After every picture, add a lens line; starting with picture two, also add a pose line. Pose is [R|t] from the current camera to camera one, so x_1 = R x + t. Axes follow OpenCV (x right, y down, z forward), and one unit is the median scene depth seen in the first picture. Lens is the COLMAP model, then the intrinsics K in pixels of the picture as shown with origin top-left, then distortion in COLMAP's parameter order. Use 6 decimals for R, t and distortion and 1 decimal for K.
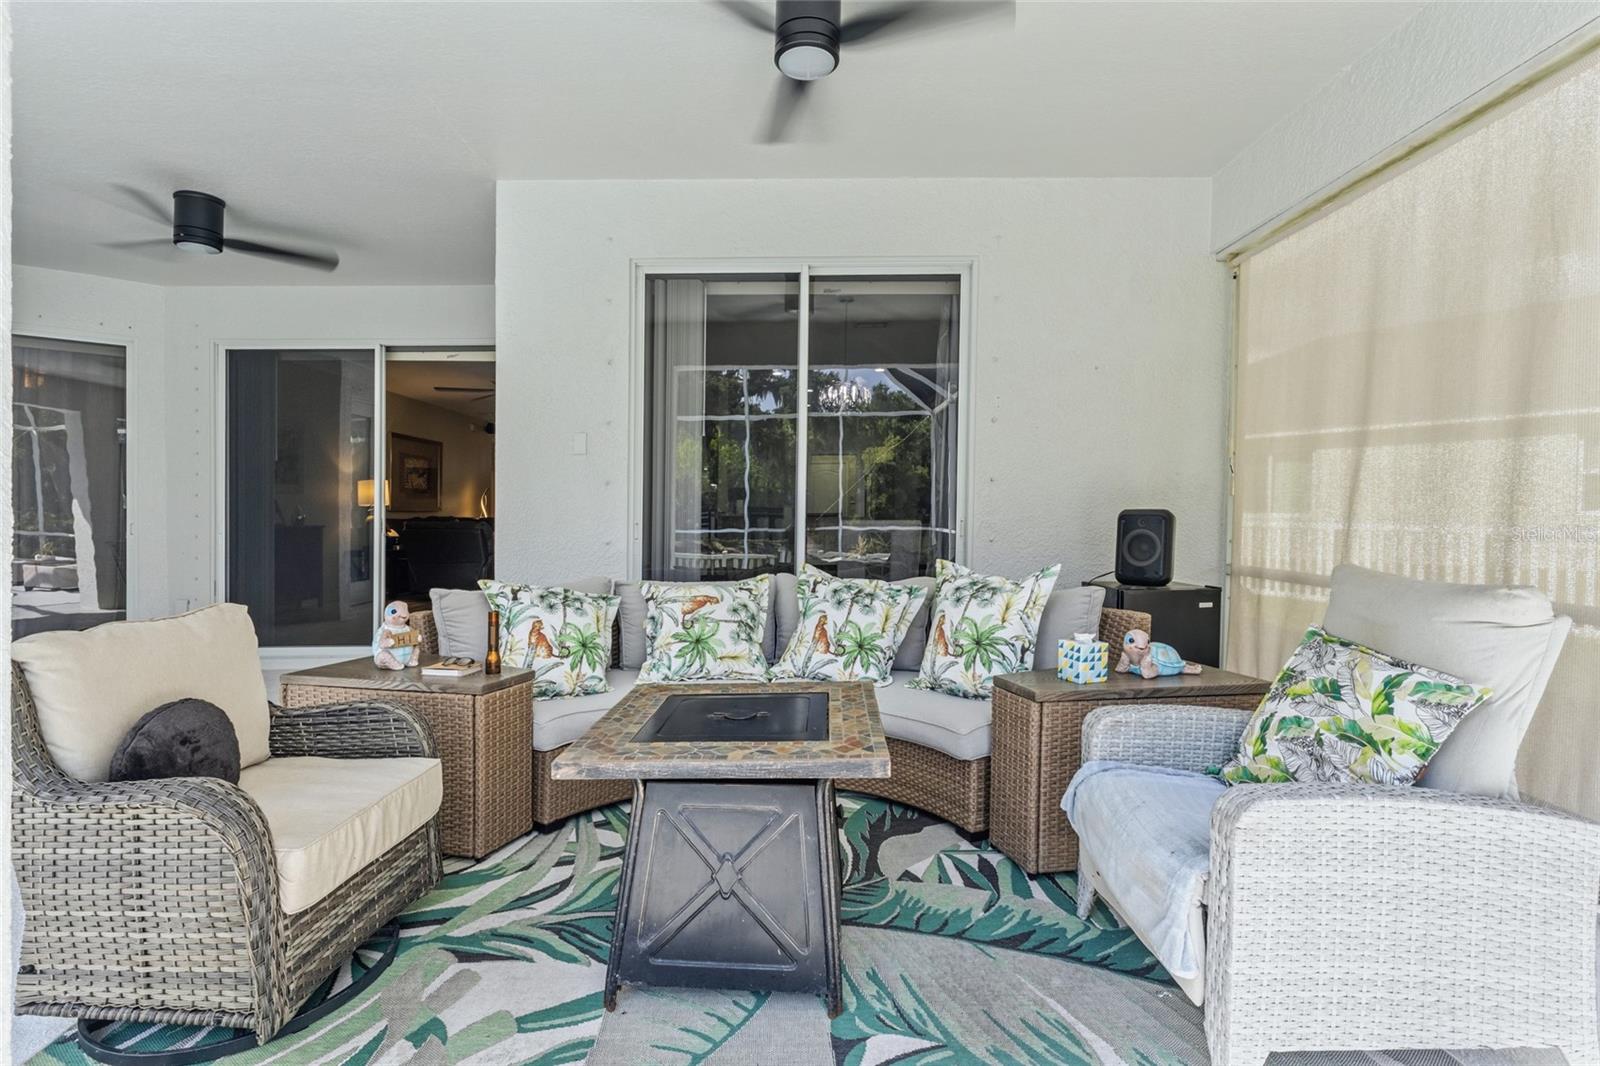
lens RADIAL K [[741.1, 0, 789.9], [0, 741.1, 527.2], [0, 0, 1]] dist [0.003136, 0.000455]
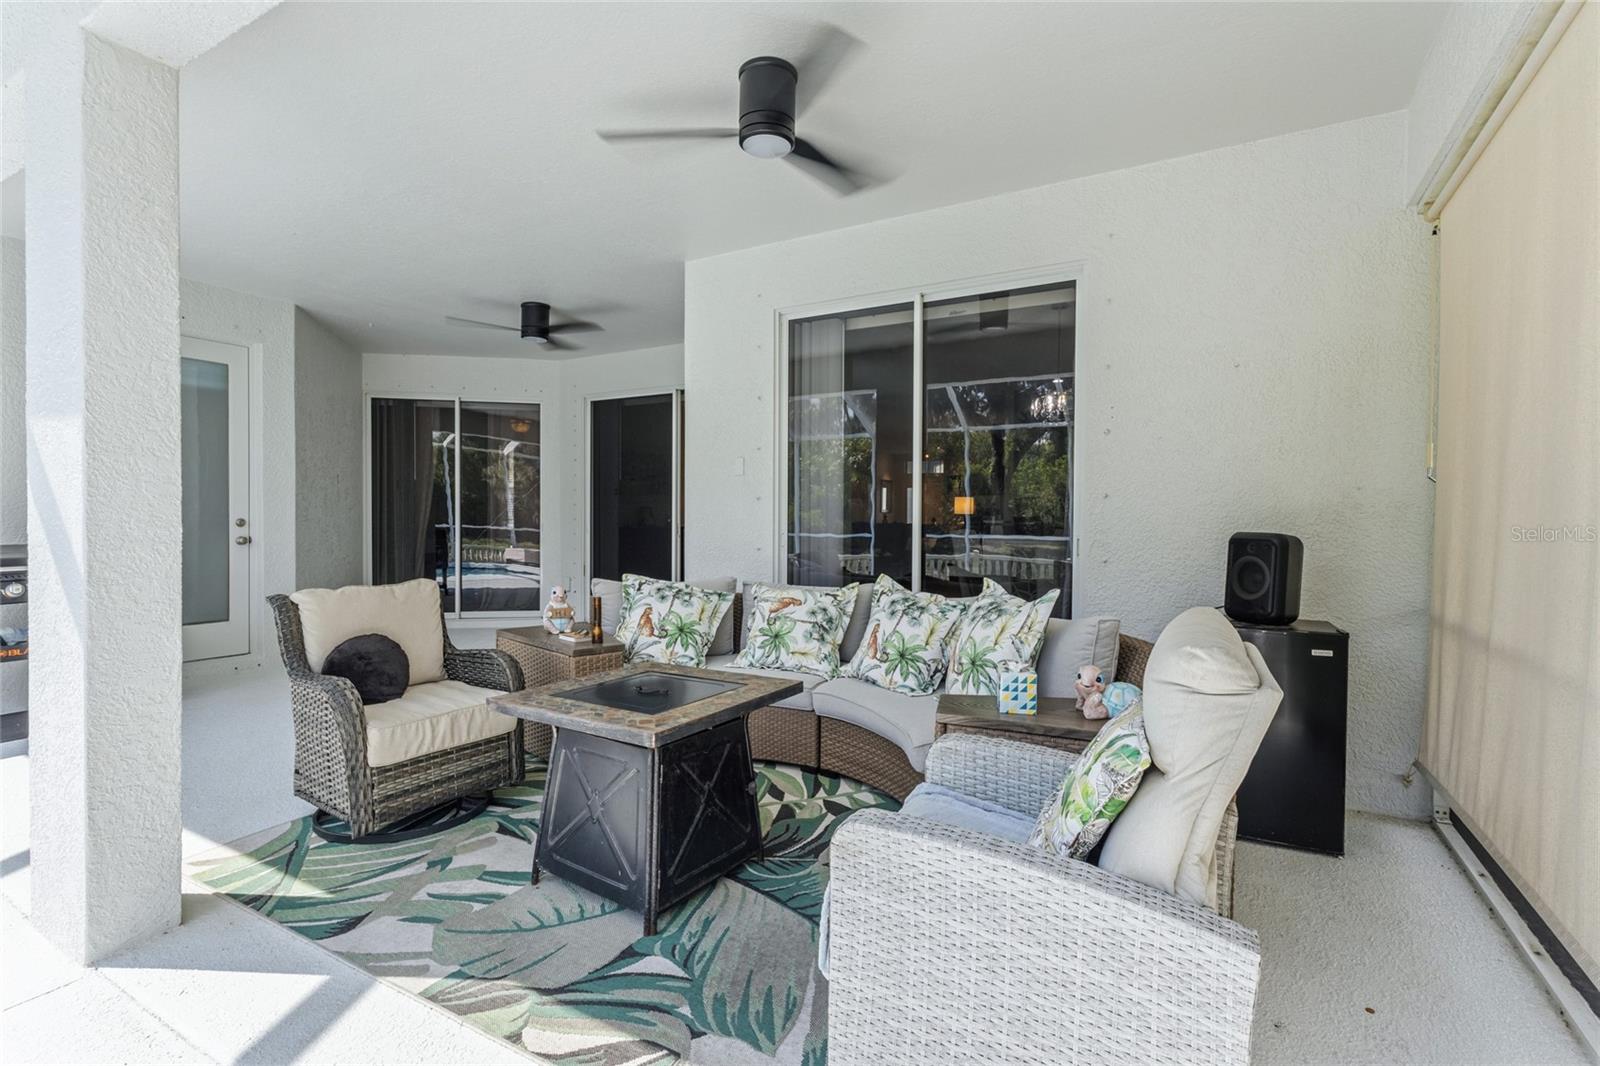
lens RADIAL K [[723.0, 0, 809.3], [0, 723.0, 527.6], [0, 0, 1]] dist [0.002103, 0.000555]
pose [[0.867131, 0.021710, -0.497608, 0.489799], [-0.023756, 0.999715, 0.002218, -0.021393], [0.497514, 0.009898, 0.867399, 0.036960]]
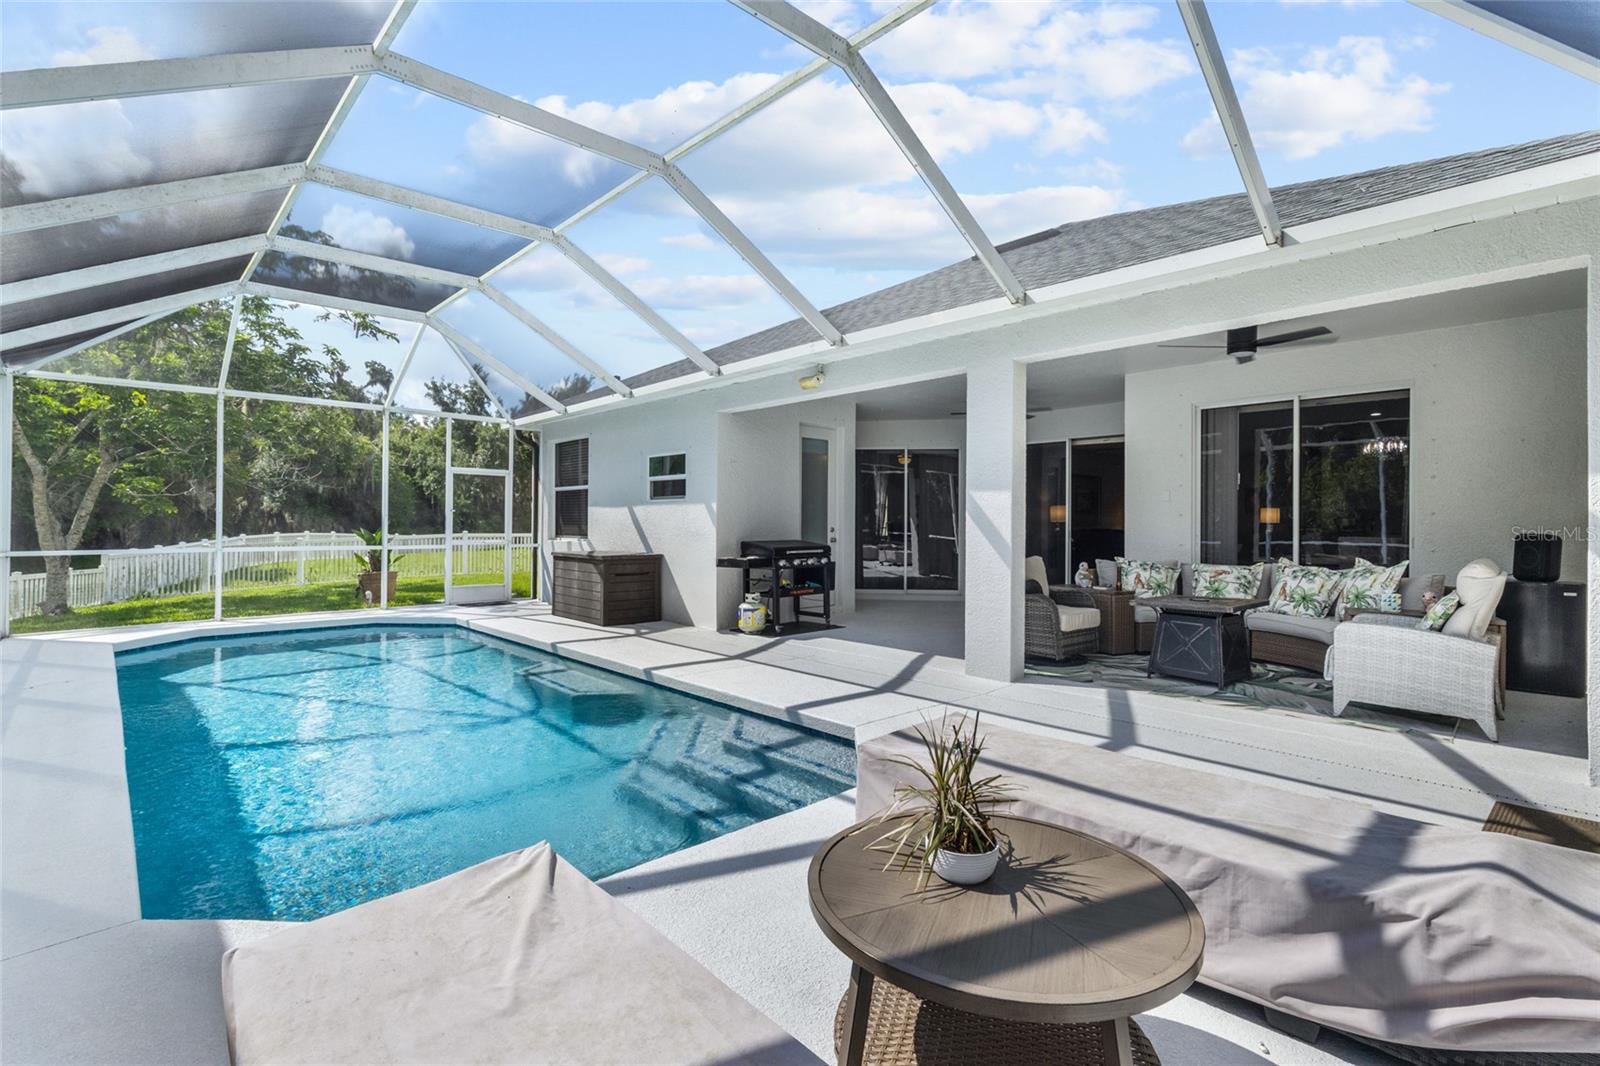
lens RADIAL K [[741.1, 0, 789.9], [0, 741.1, 527.2], [0, 0, 1]] dist [0.003136, 0.000455]
pose [[0.677044, 0.014057, -0.735808, 0.632500], [-0.023799, 0.999713, -0.002799, 0.005197], [0.735557, 0.019407, 0.677185, -1.404130]]
